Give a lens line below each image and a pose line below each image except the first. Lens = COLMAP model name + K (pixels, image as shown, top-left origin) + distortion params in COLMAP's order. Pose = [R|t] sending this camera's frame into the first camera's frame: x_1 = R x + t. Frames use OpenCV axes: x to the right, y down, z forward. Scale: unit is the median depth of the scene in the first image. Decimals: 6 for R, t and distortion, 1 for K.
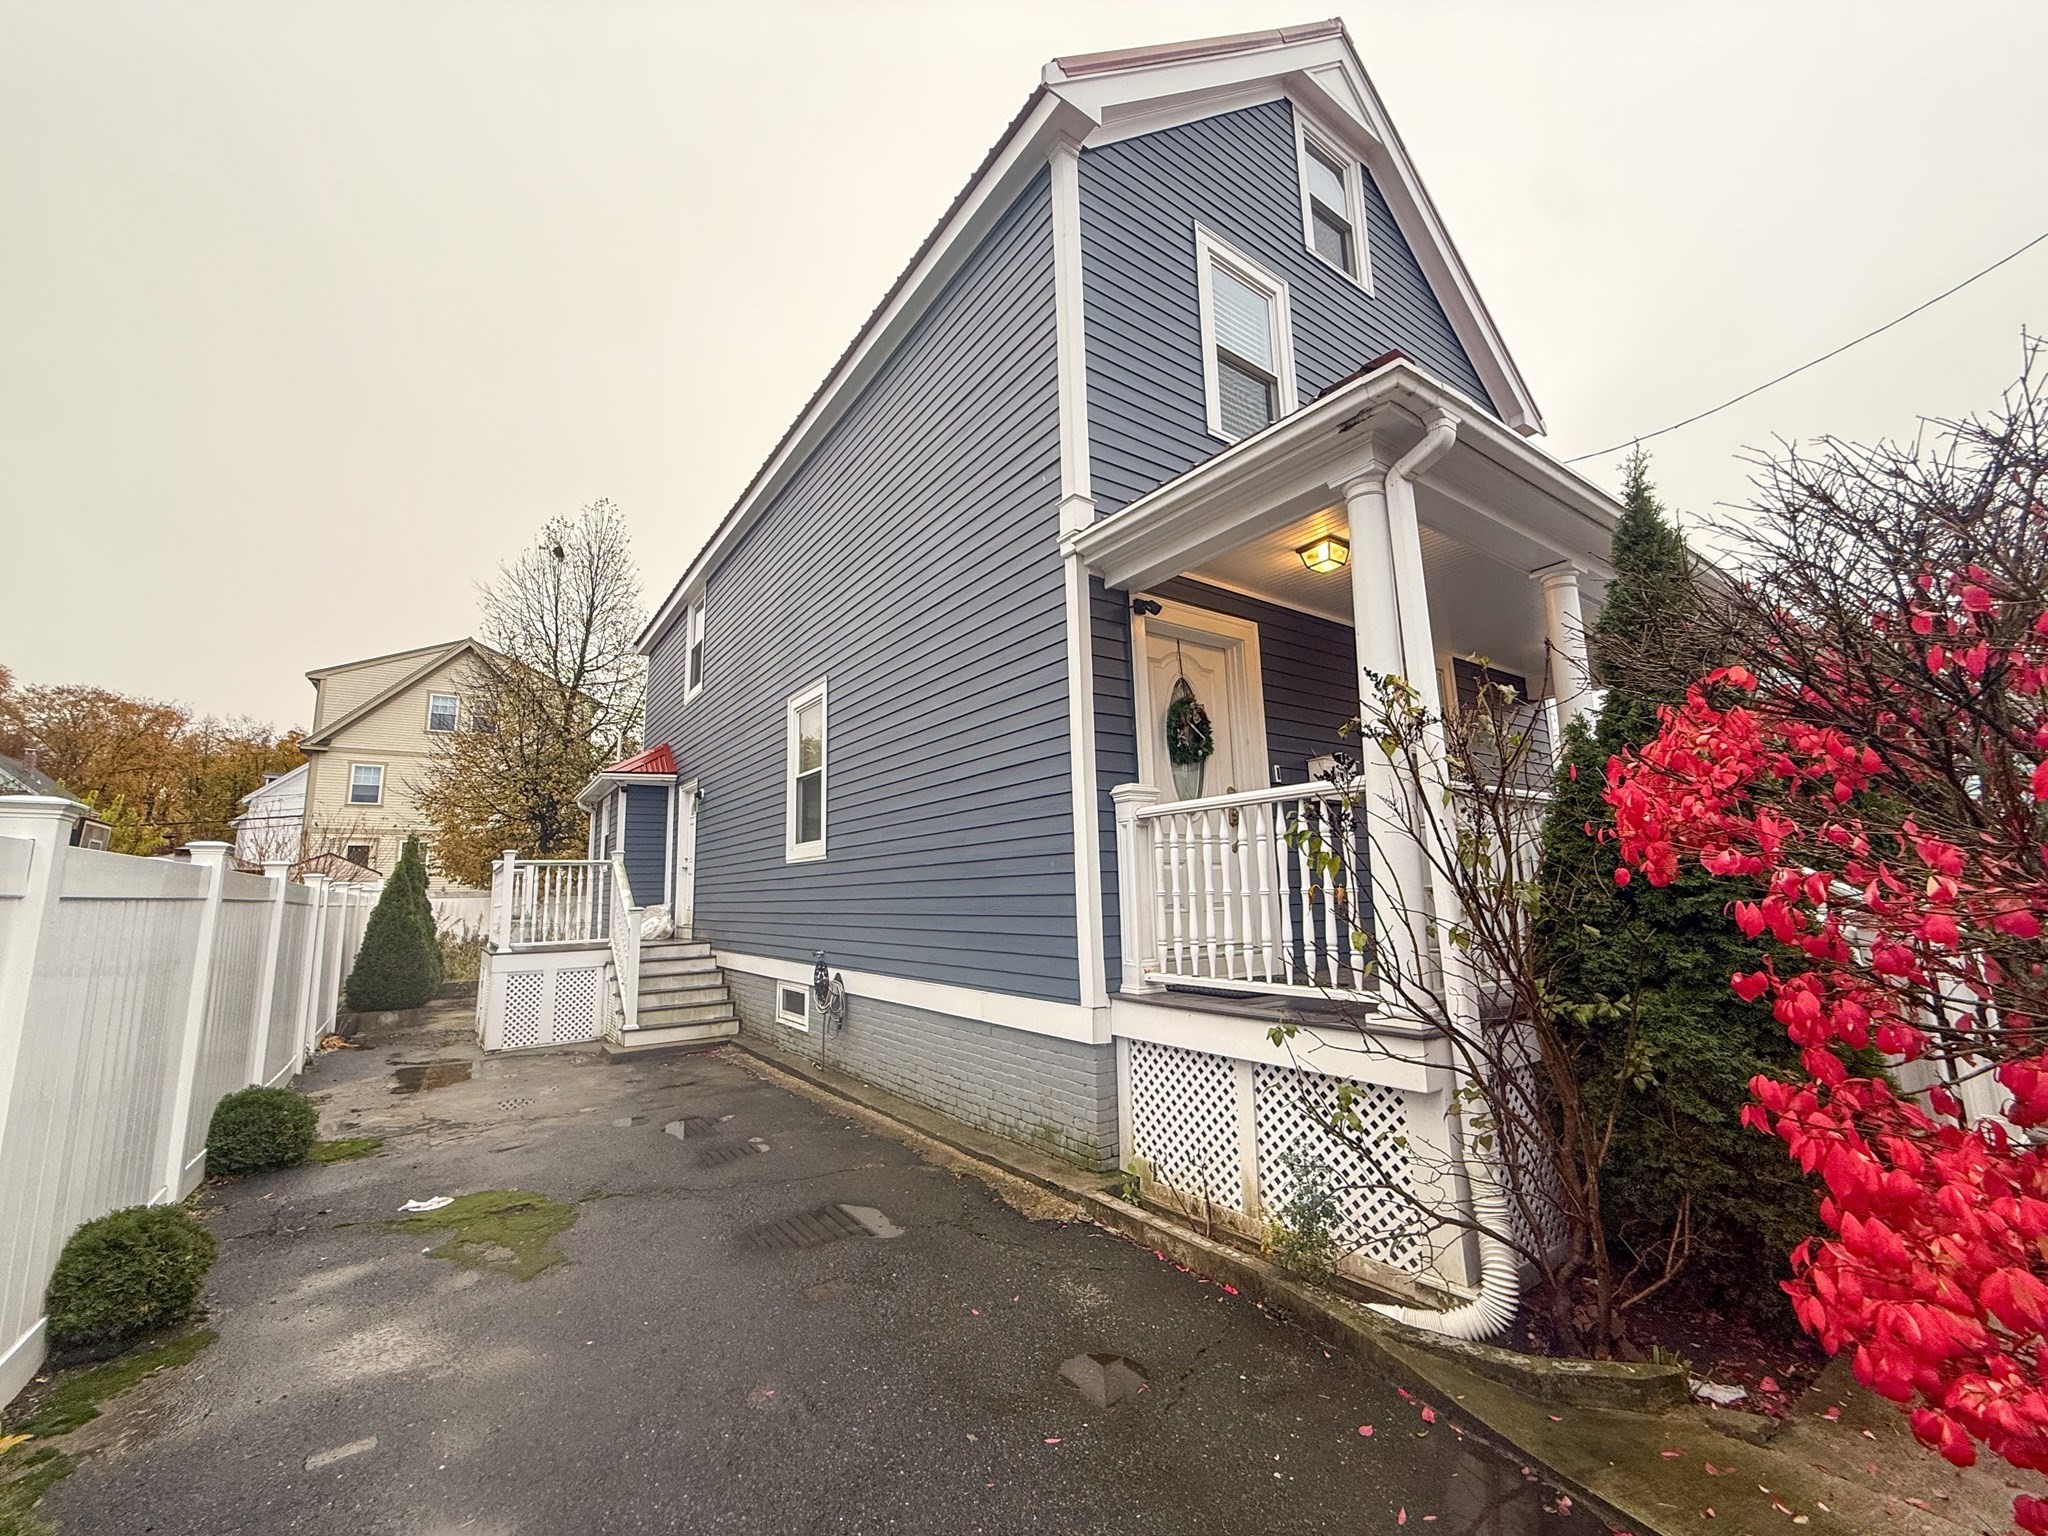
lens RADIAL K [[814.1, 0, 1021.0], [0, 814.1, 761.8], [0, 0, 1]] dist [0.000015, -0.000132]
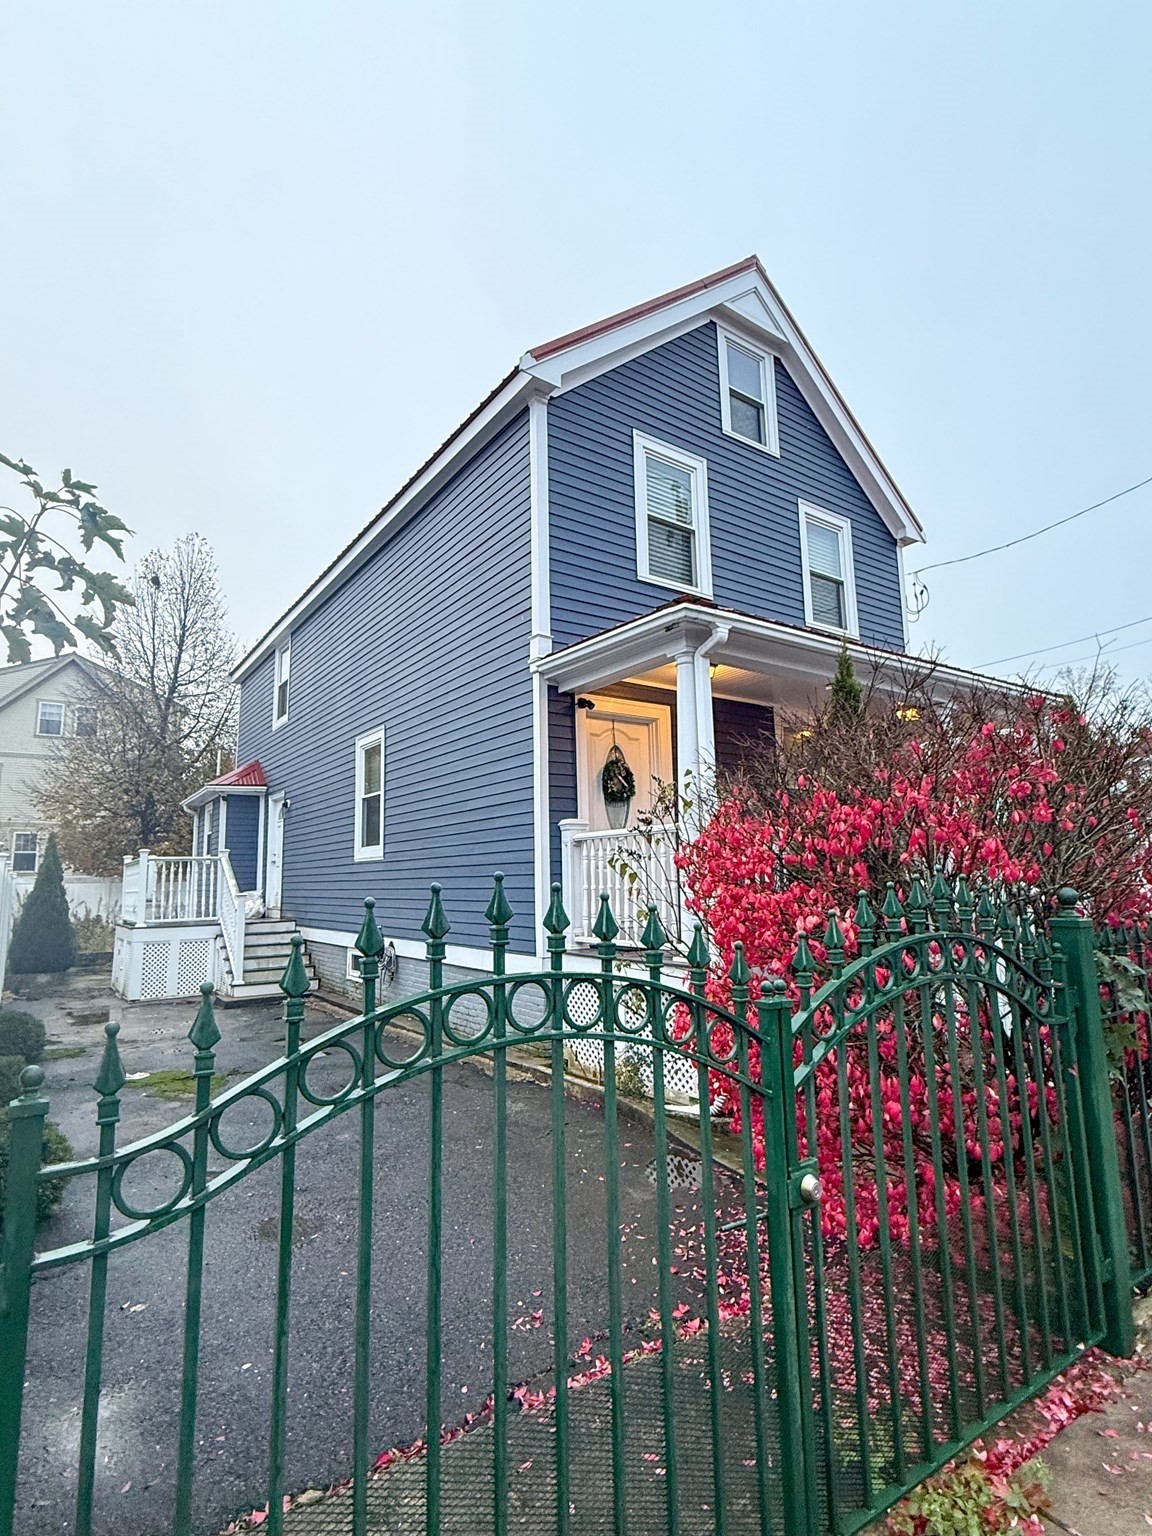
lens RADIAL K [[769.3, 0, 573.8], [0, 769.3, 763.4], [0, 0, 1]] dist [0.001830, 0.000137]
pose [[0.999985, 0.004529, -0.003088, 0.067591], [-0.004498, 0.999940, 0.010001, -0.045064], [0.003133, -0.009987, 0.999945, -0.234977]]
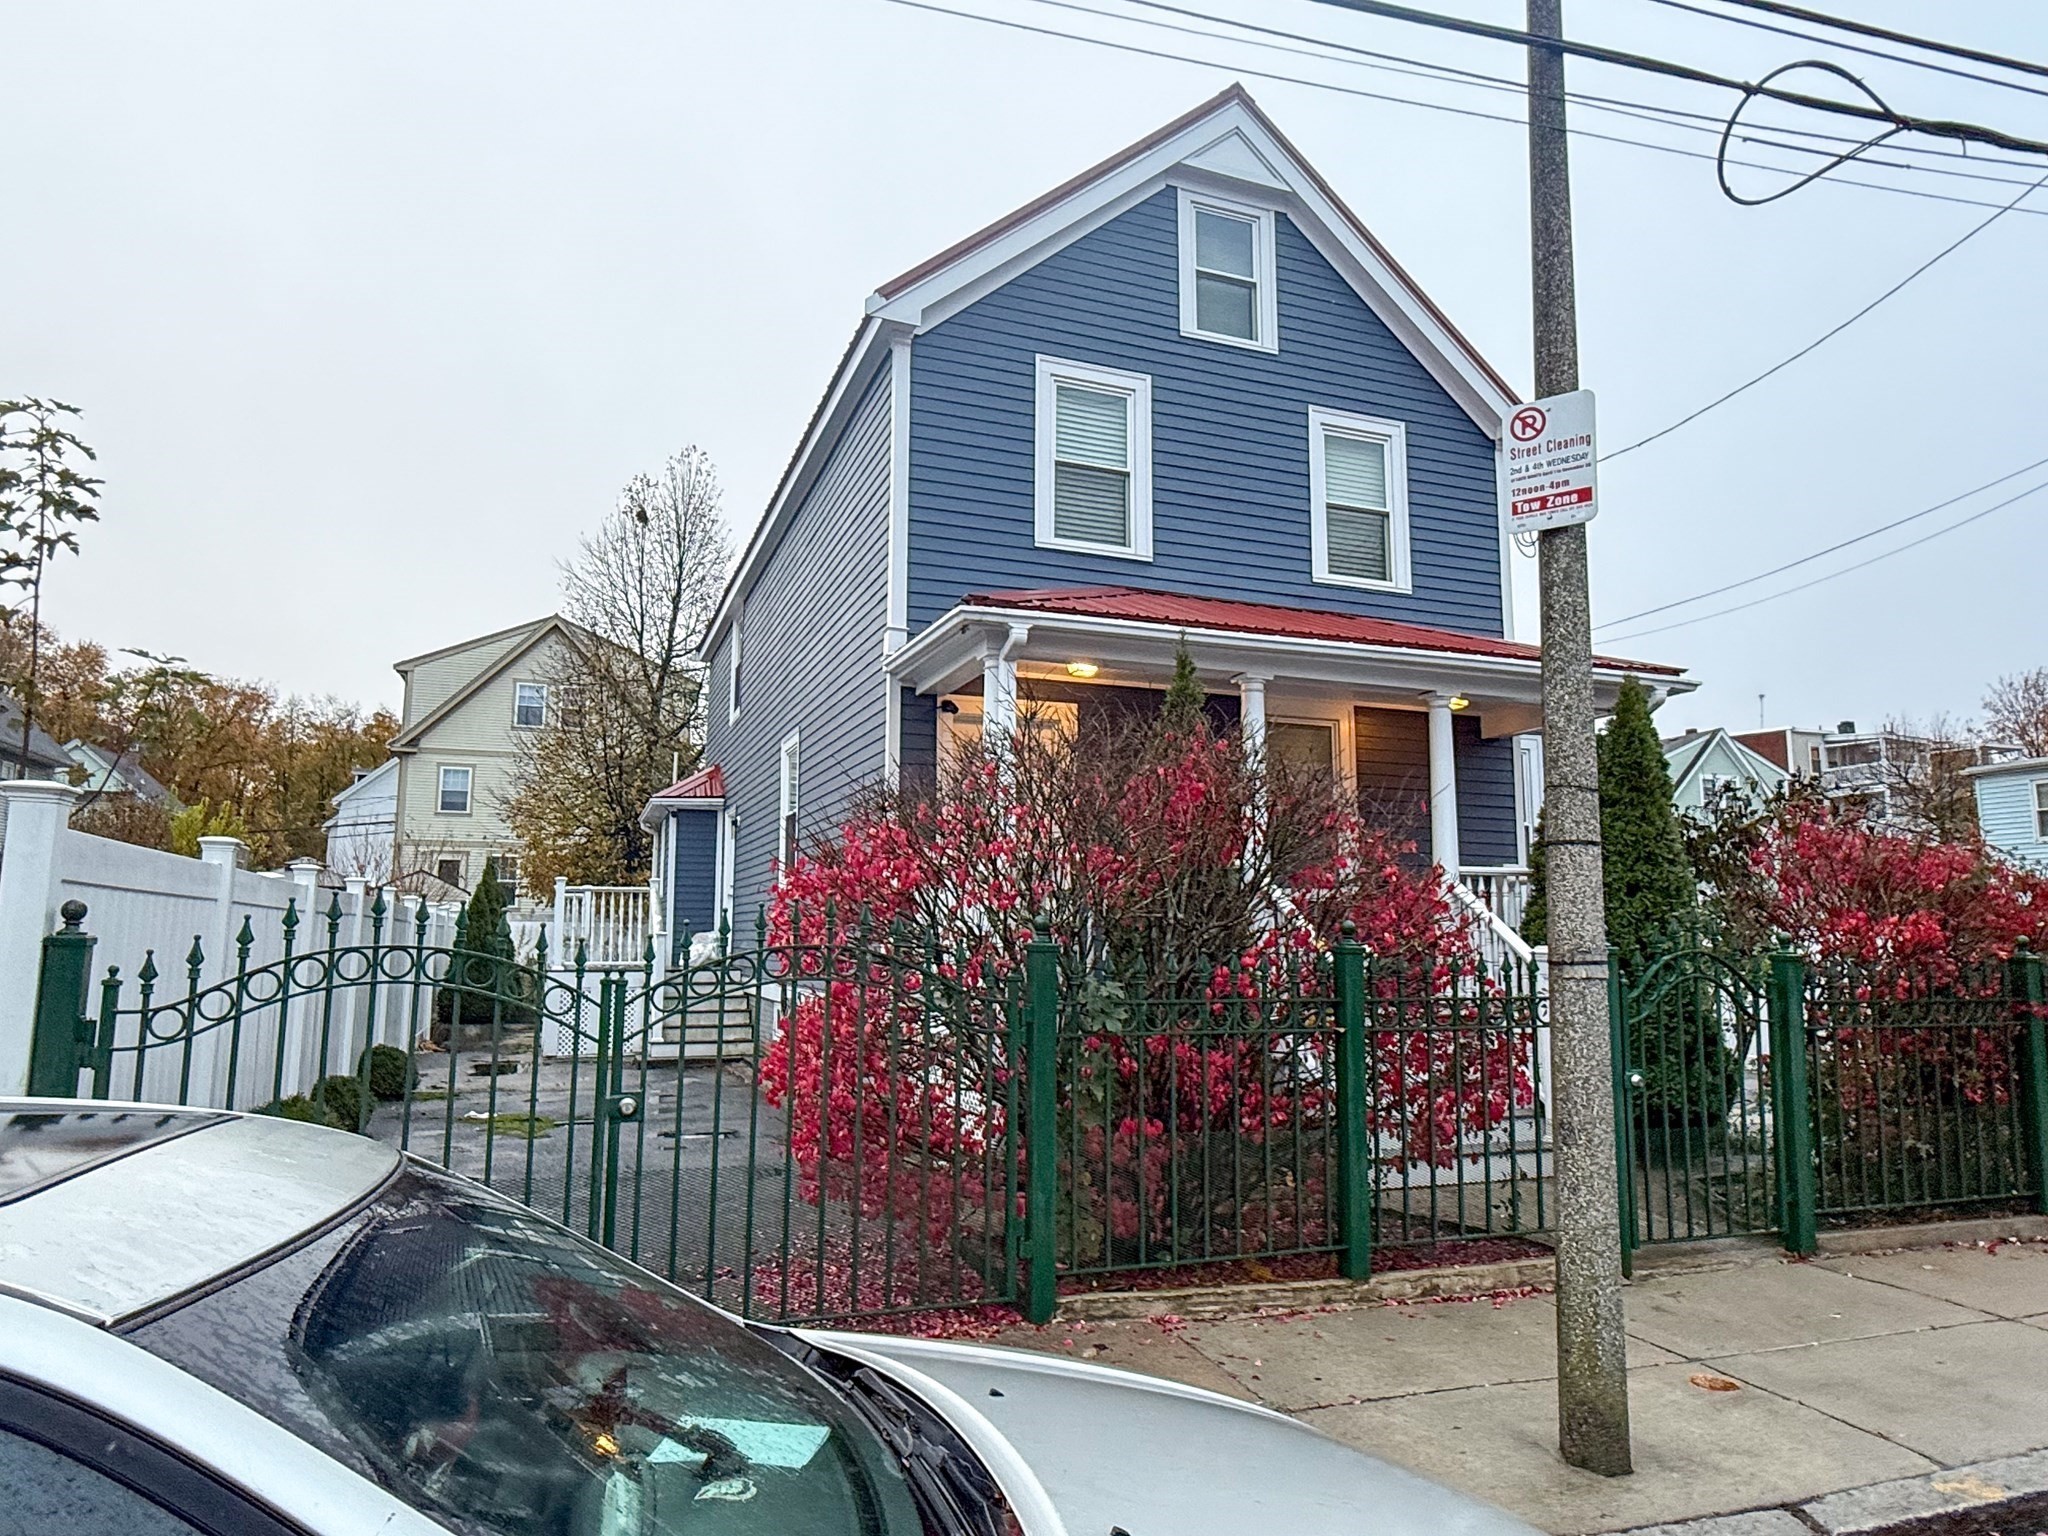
lens RADIAL K [[1230.3, 0, 1018.1], [0, 1230.3, 769.0], [0, 0, 1]] dist [-0.002680, 0.002401]
pose [[0.968733, -0.006659, -0.248018, 0.370455], [0.013446, 0.999580, 0.025680, -0.069551], [0.247743, -0.028212, 0.968415, -0.435070]]
